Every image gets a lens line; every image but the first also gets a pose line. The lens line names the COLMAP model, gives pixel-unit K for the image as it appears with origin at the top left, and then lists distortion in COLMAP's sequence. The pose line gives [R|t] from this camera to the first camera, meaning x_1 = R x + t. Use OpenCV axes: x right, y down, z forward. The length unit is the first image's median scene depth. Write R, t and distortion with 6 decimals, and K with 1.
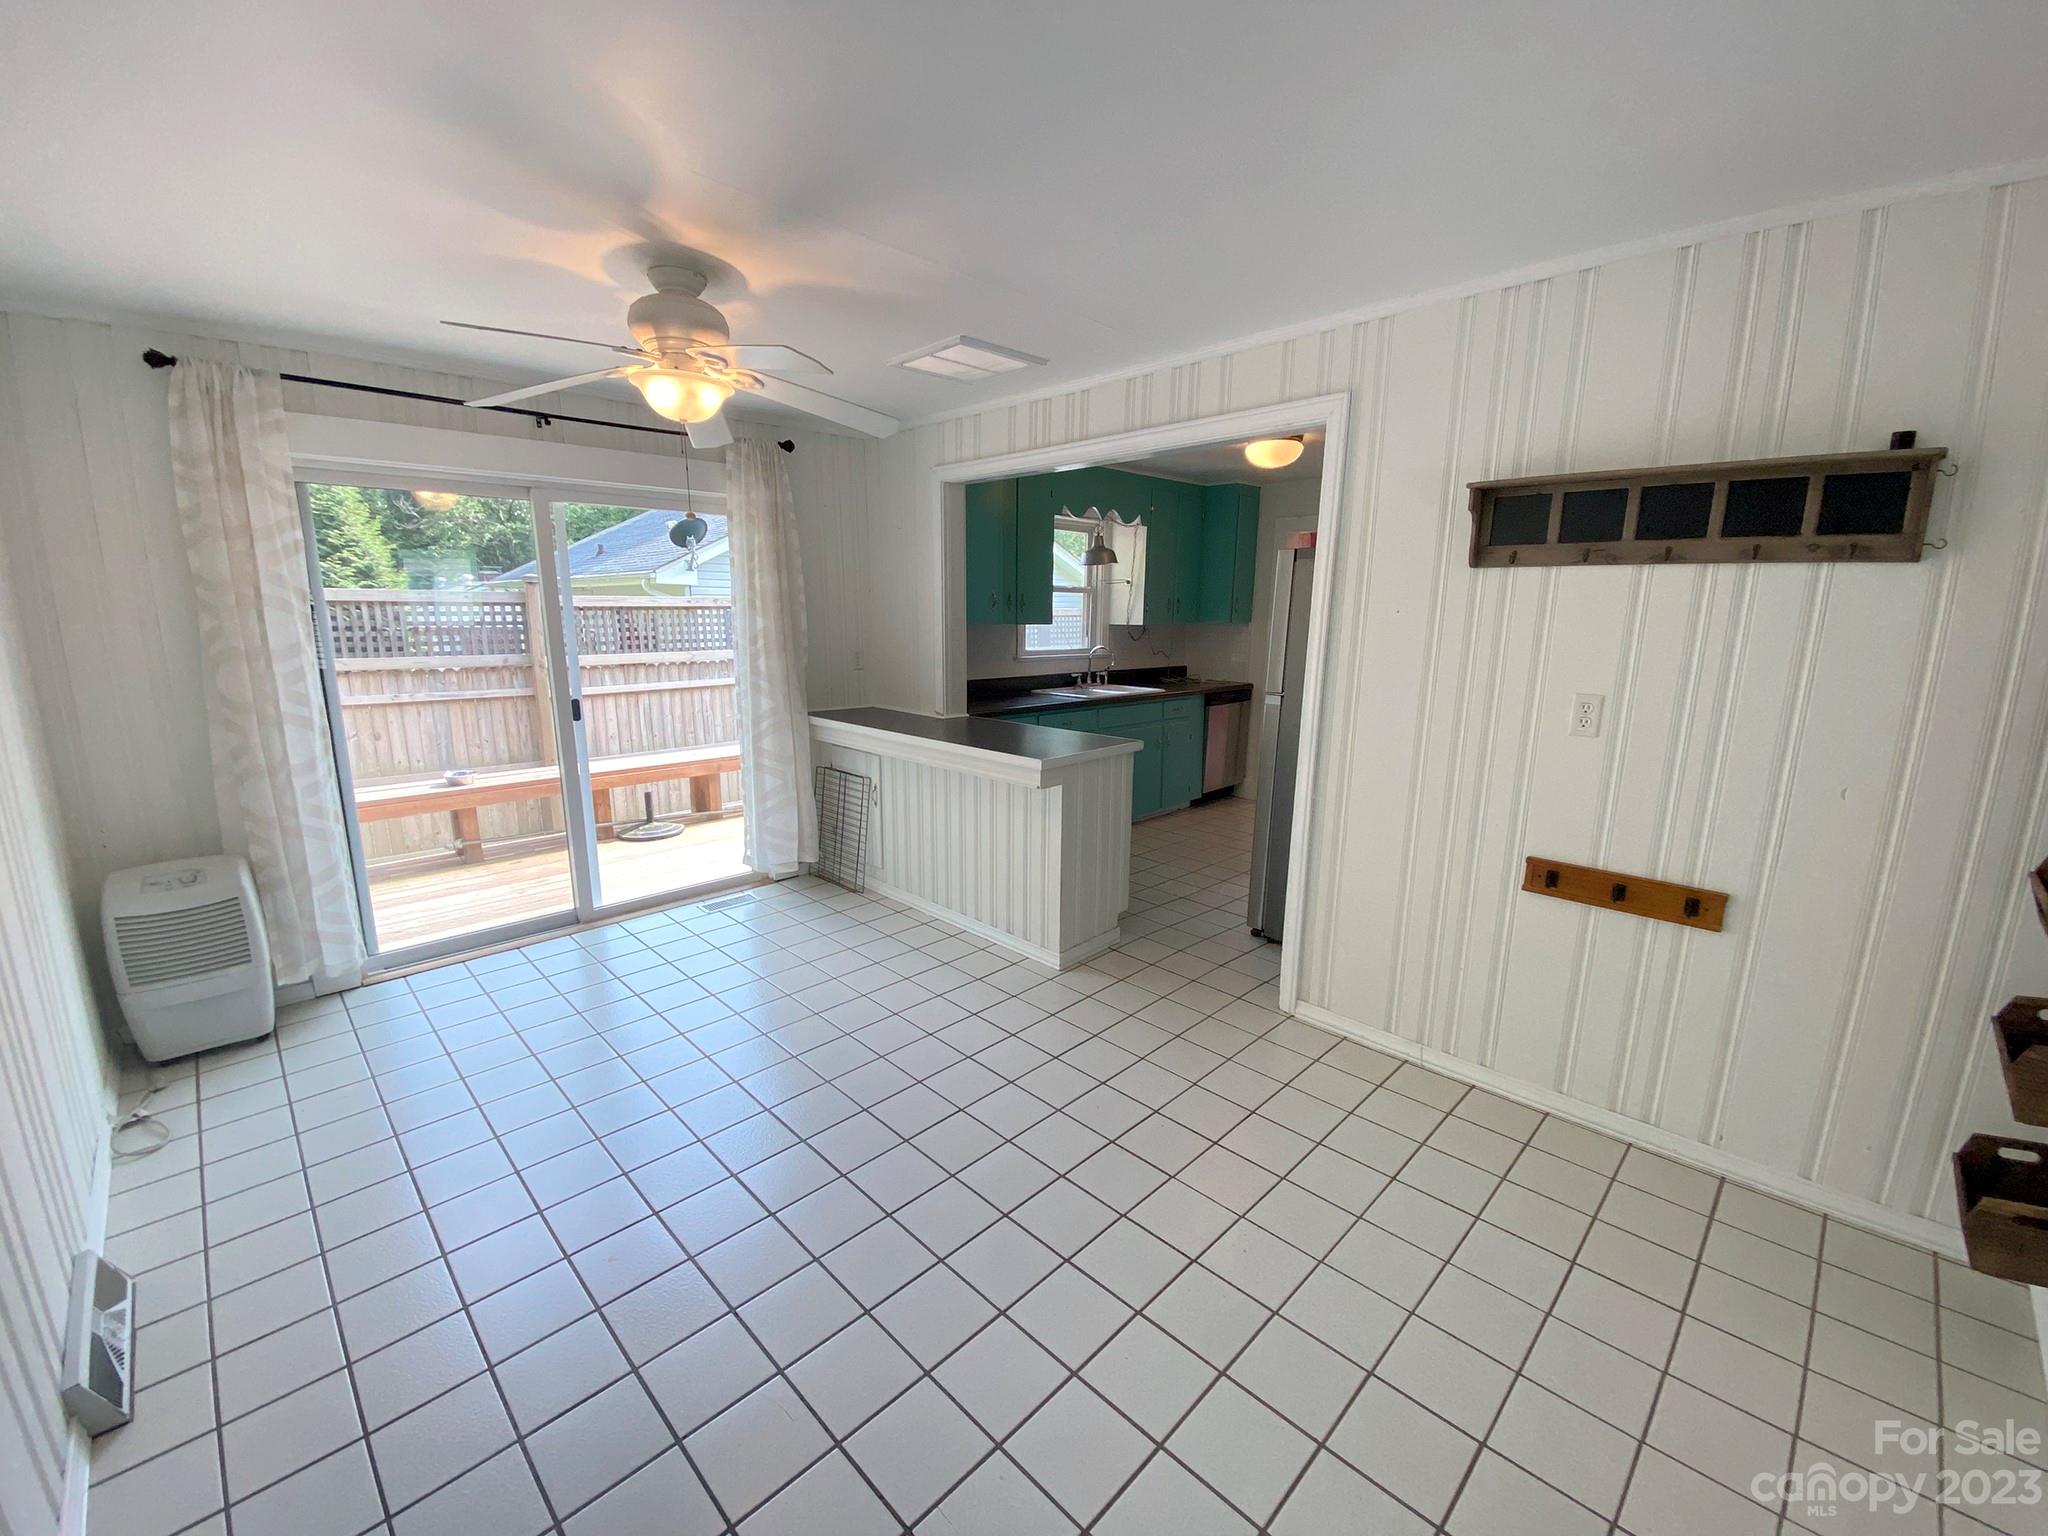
lens RADIAL K [[834.7, 0, 1015.7], [0, 834.7, 777.7], [0, 0, 1]] dist [0.008193, -0.000349]
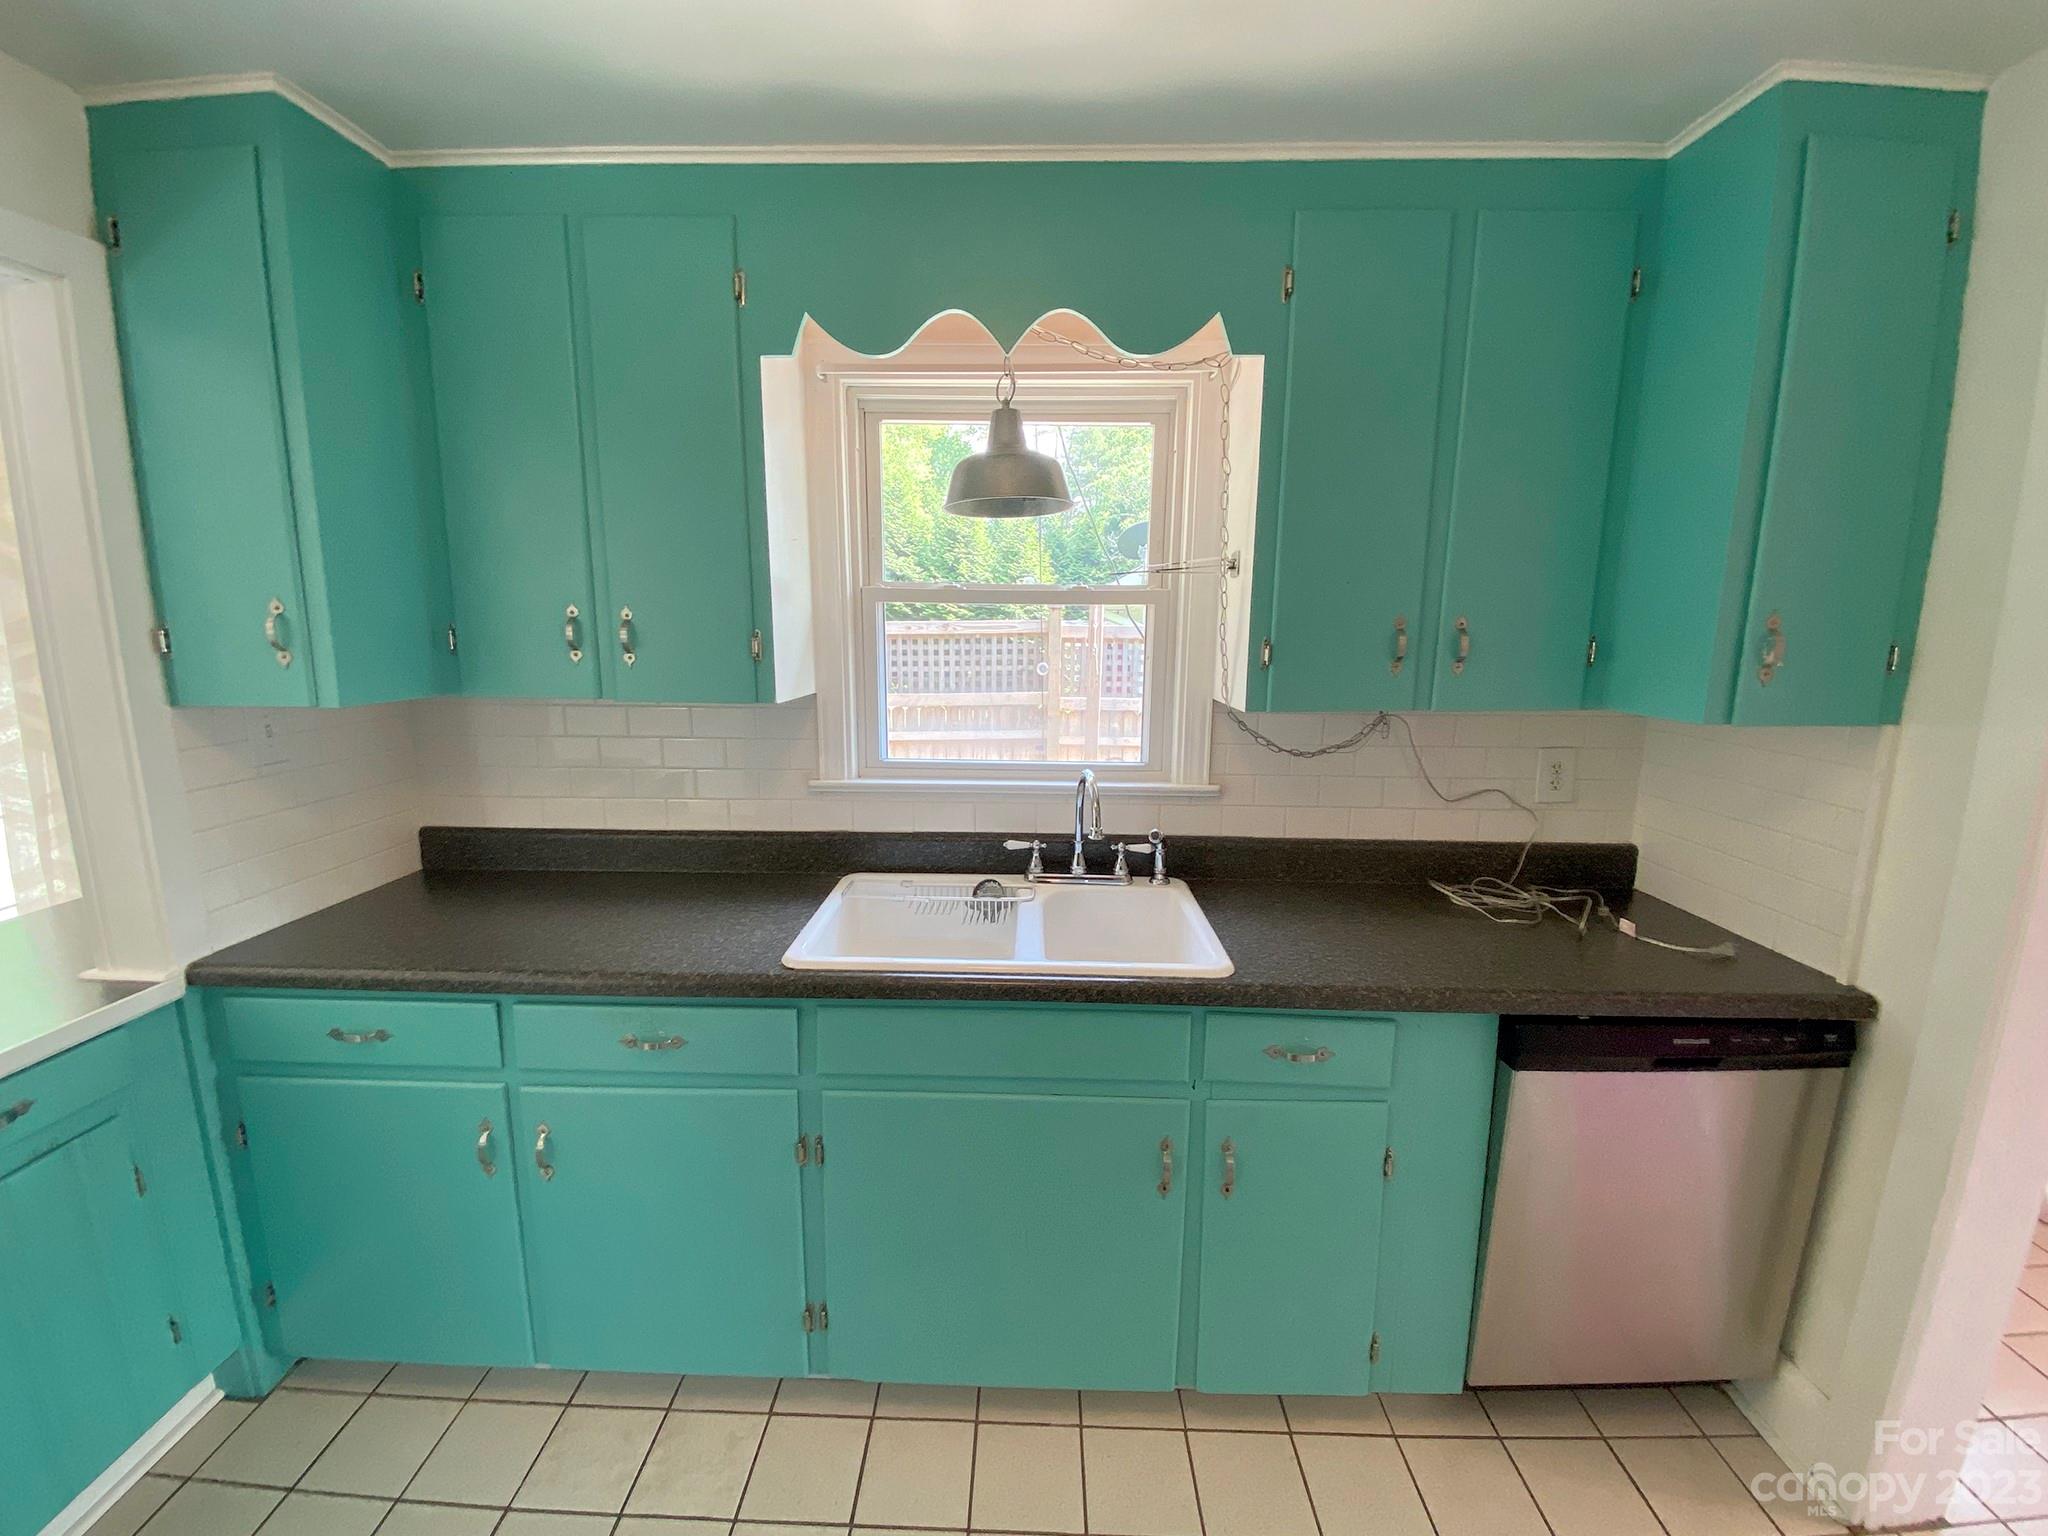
lens RADIAL K [[834.7, 0, 1015.7], [0, 834.7, 777.7], [0, 0, 1]] dist [0.008193, -0.000349]
pose [[0.689973, 0.119175, -0.713957, 0.294032], [-0.154226, 0.987908, 0.015859, -0.146228], [0.707214, 0.099169, 0.700010, 0.716352]]
